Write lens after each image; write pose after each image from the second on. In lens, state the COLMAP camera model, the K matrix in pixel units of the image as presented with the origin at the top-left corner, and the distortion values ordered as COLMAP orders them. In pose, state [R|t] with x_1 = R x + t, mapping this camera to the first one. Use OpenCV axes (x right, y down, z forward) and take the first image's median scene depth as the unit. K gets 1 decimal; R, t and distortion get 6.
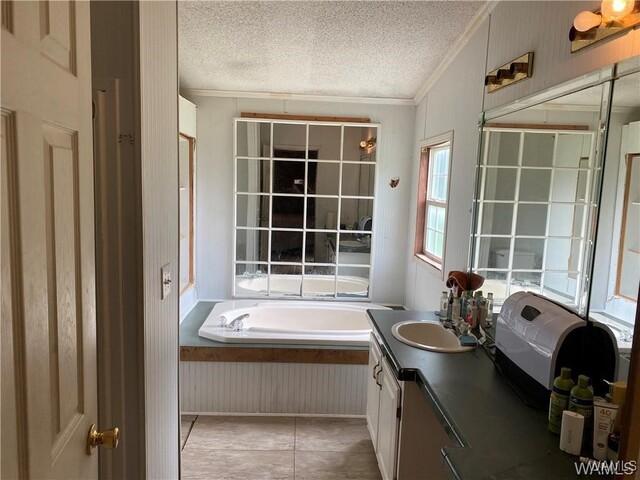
lens RADIAL K [[490.9, 0, 320.0], [0, 490.9, 240.0], [0, 0, 1]] dist [0.087186, -0.141243]
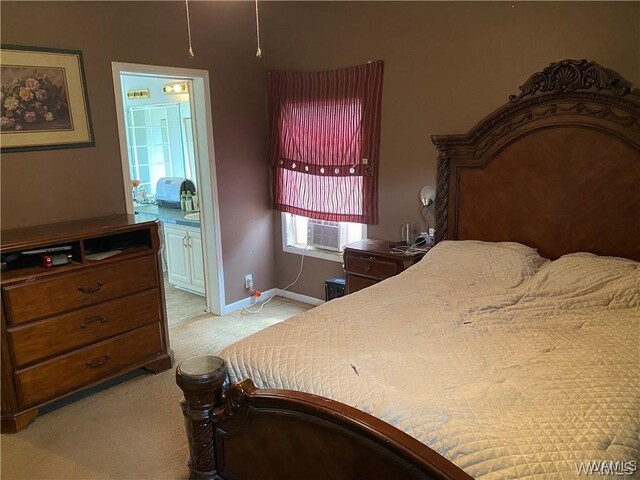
lens RADIAL K [[490.9, 0, 320.0], [0, 490.9, 240.0], [0, 0, 1]] dist [0.087186, -0.141243]
pose [[0.685718, -0.210569, 0.696744, -1.428417], [0.136099, 0.977450, 0.161459, 0.169805], [-0.715030, -0.015889, 0.698913, -2.264734]]
